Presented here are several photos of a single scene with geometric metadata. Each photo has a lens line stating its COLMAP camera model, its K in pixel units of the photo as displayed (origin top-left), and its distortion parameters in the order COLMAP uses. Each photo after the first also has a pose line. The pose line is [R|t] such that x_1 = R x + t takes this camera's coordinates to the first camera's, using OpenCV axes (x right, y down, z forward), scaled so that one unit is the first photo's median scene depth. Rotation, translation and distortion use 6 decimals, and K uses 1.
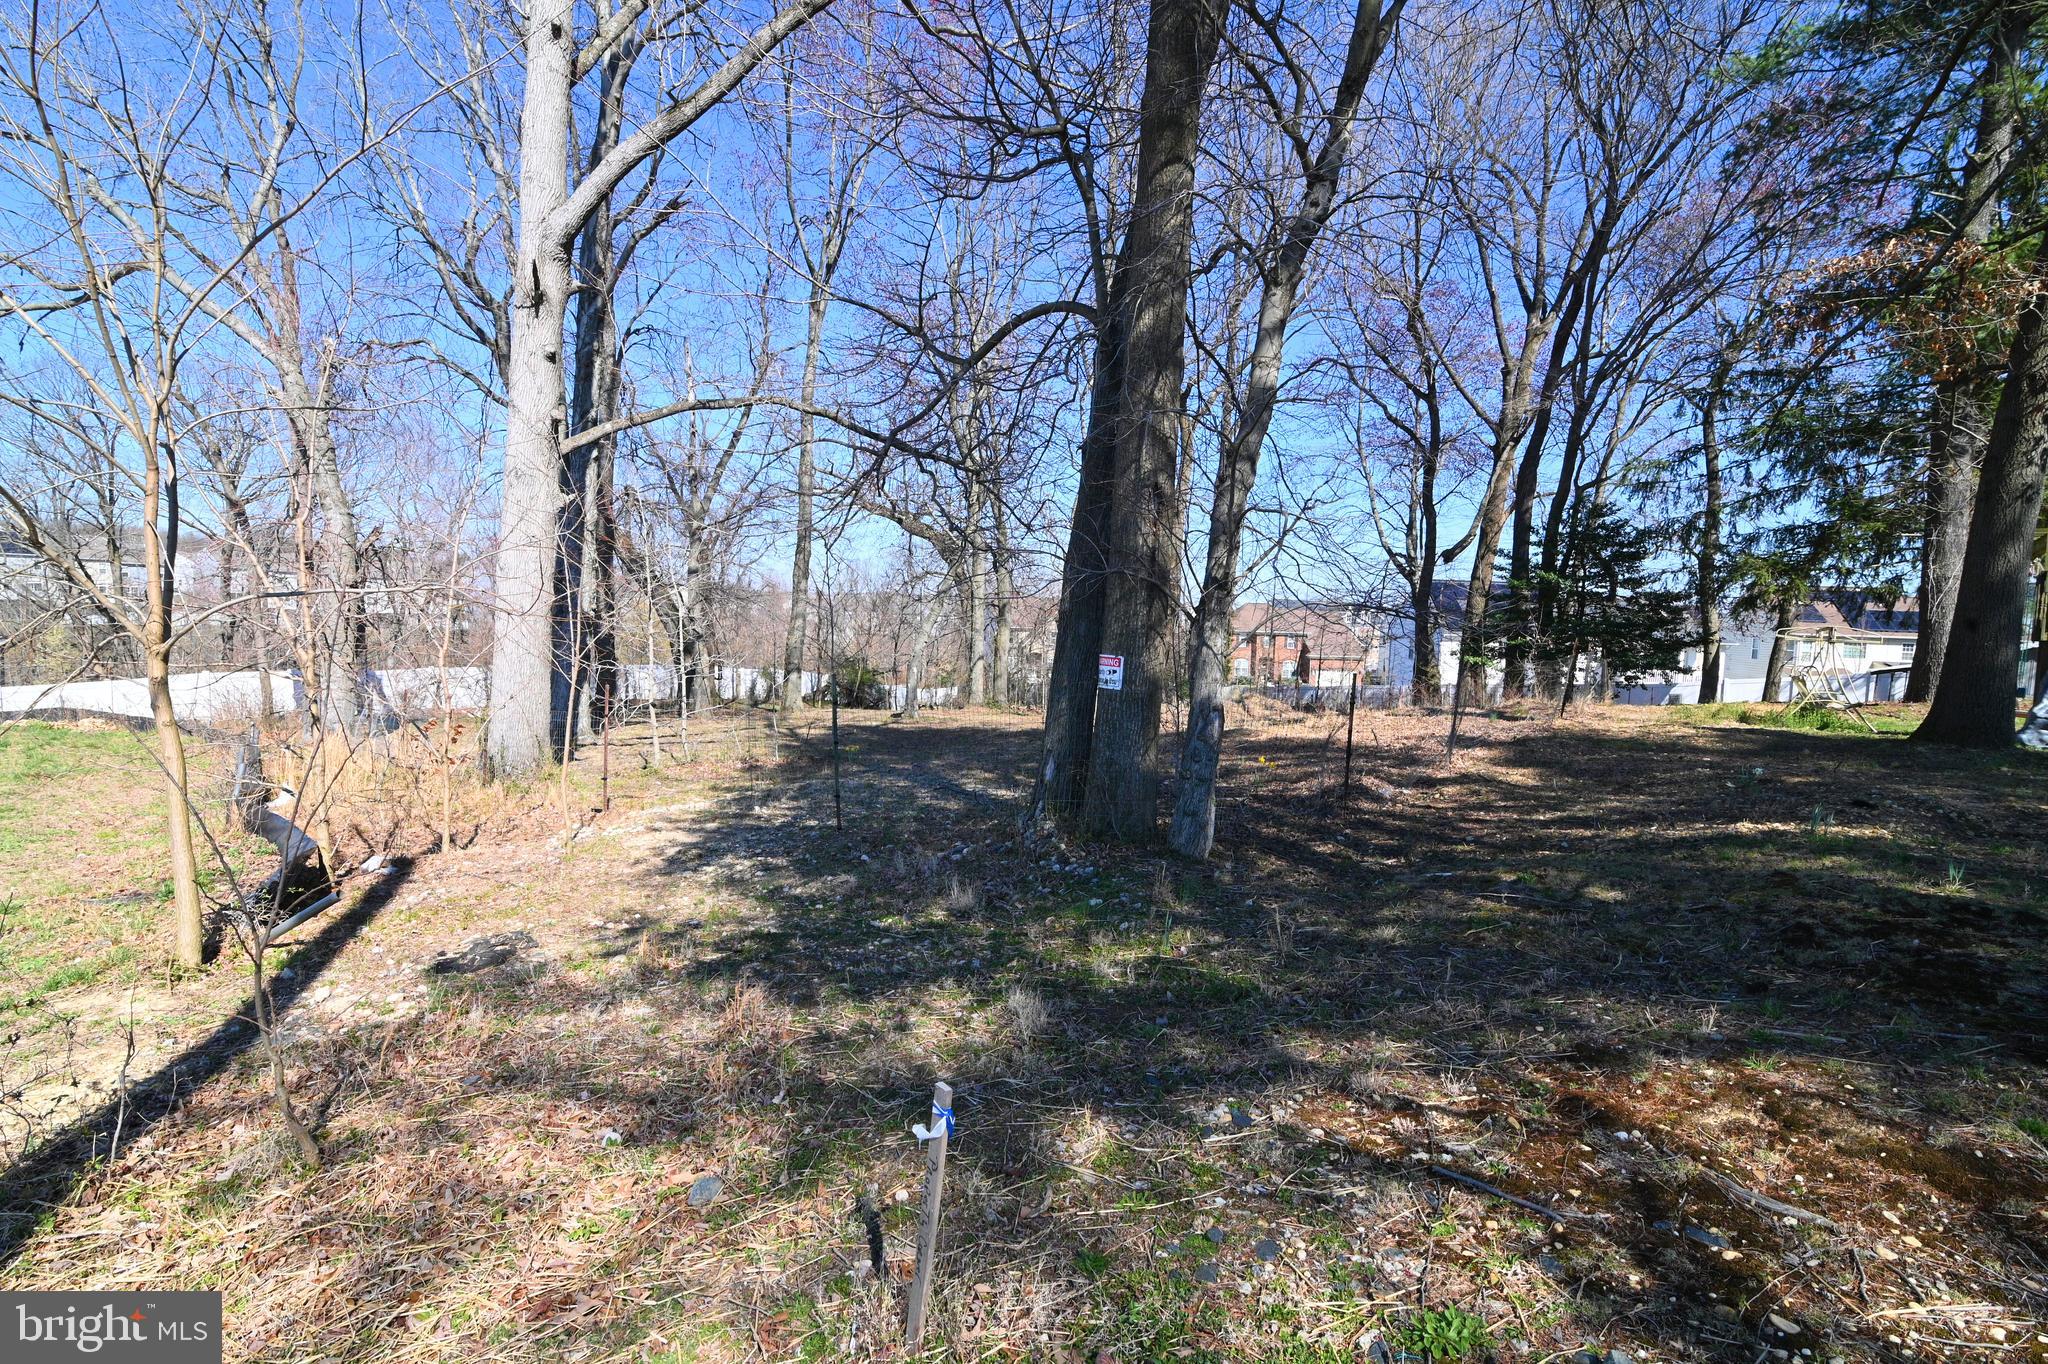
lens RADIAL K [[936.0, 0, 1028.5], [0, 936.0, 687.2], [0, 0, 1]] dist [-0.022070, 0.001801]
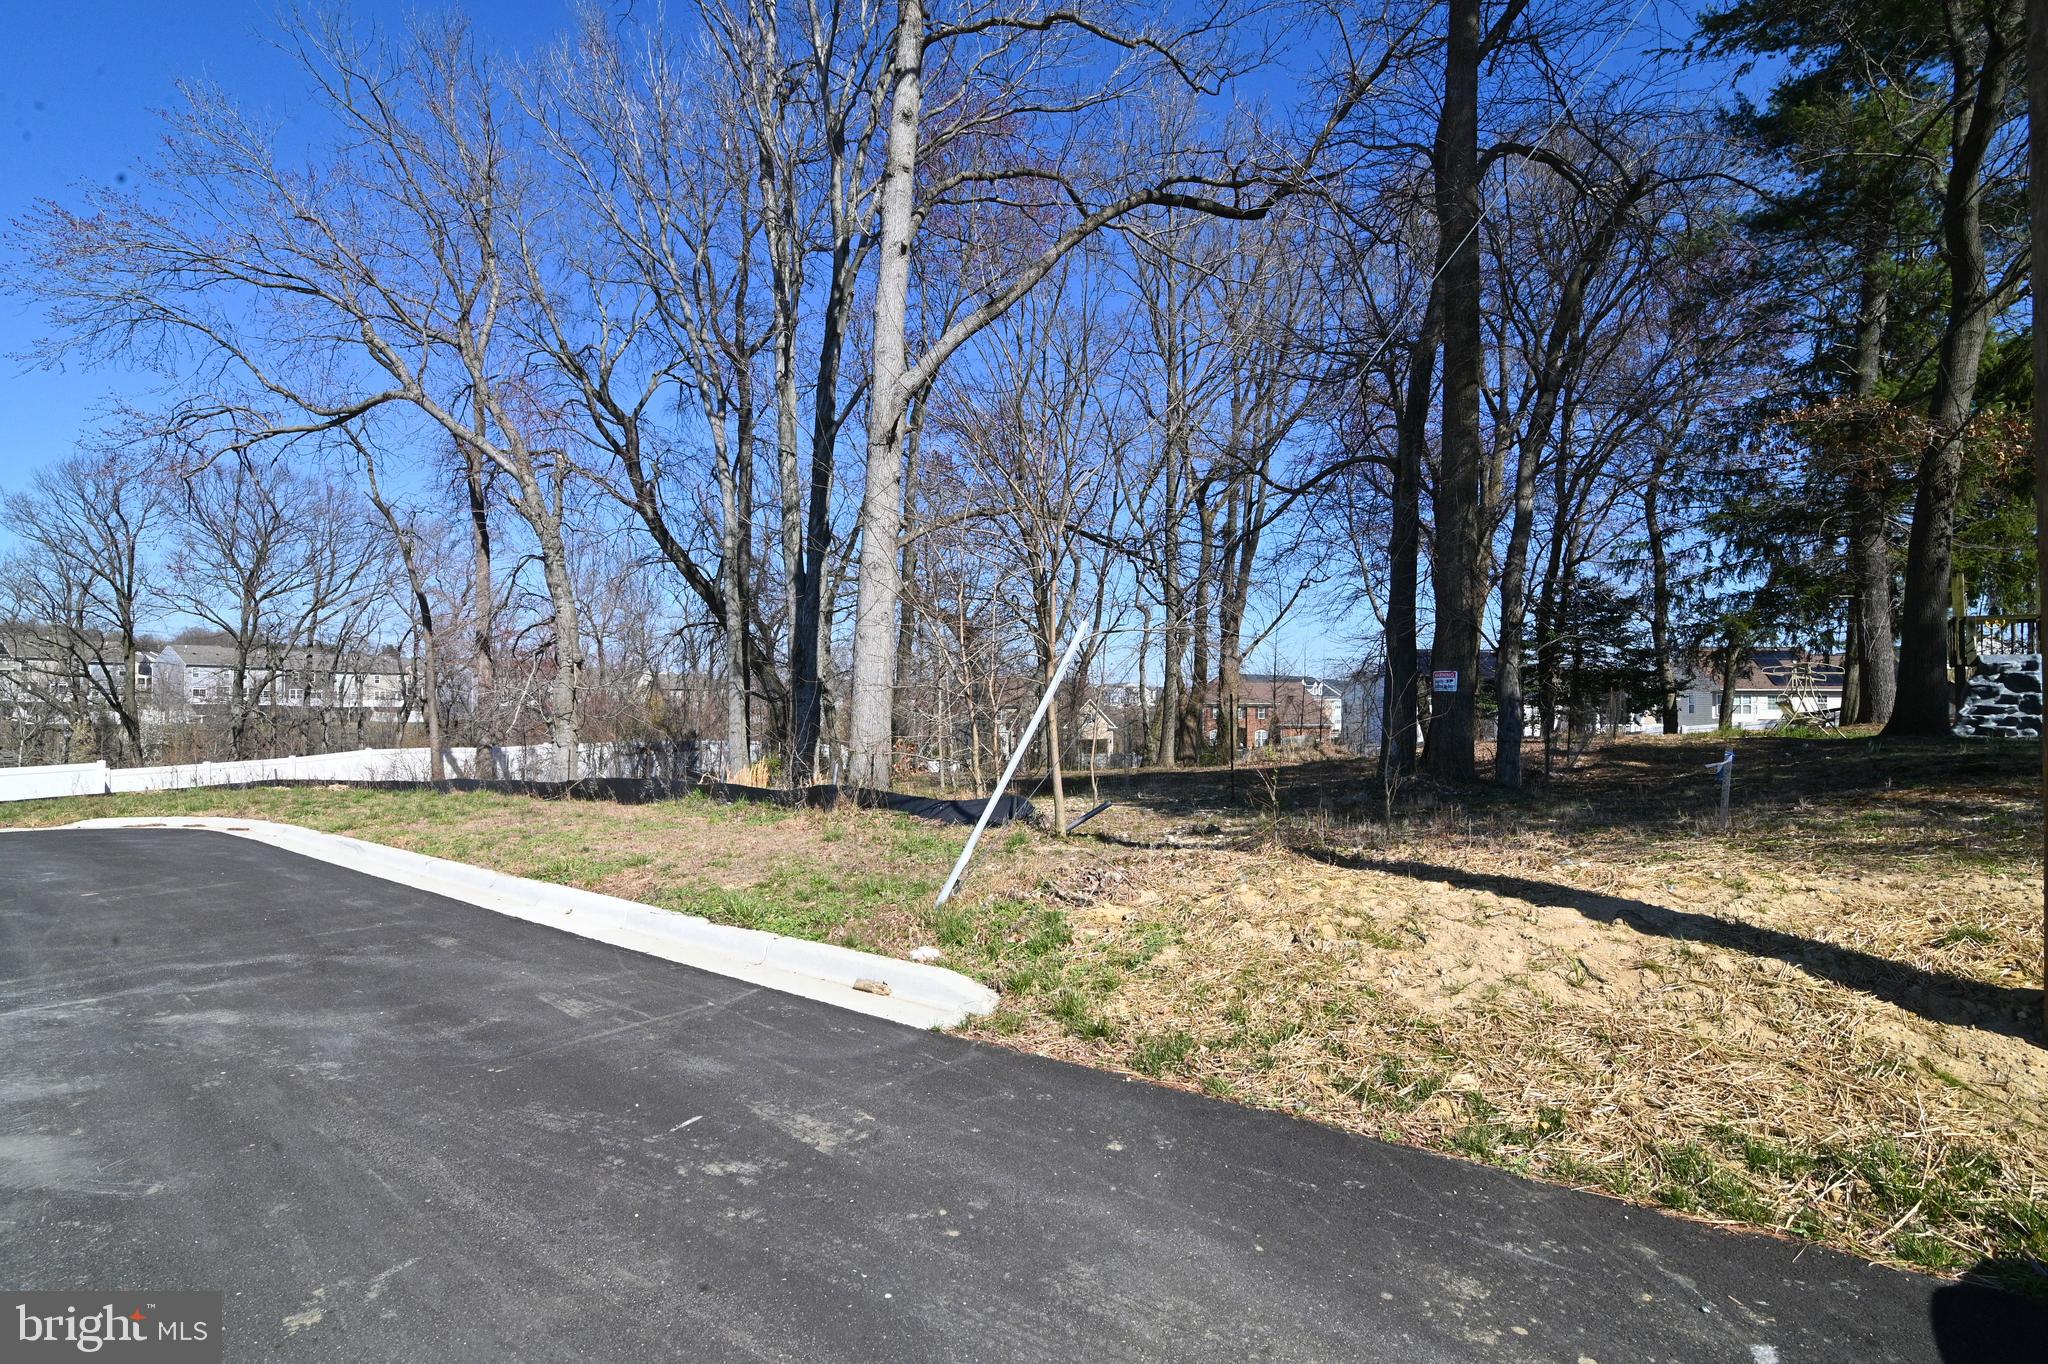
lens RADIAL K [[936.0, 0, 1018.7], [0, 936.0, 685.2], [0, 0, 1]] dist [-0.022070, 0.001801]
pose [[0.997943, -0.022479, 0.060032, -0.243779], [0.027840, 0.995551, -0.090016, 0.037547], [-0.057741, 0.091502, 0.994129, -0.186070]]
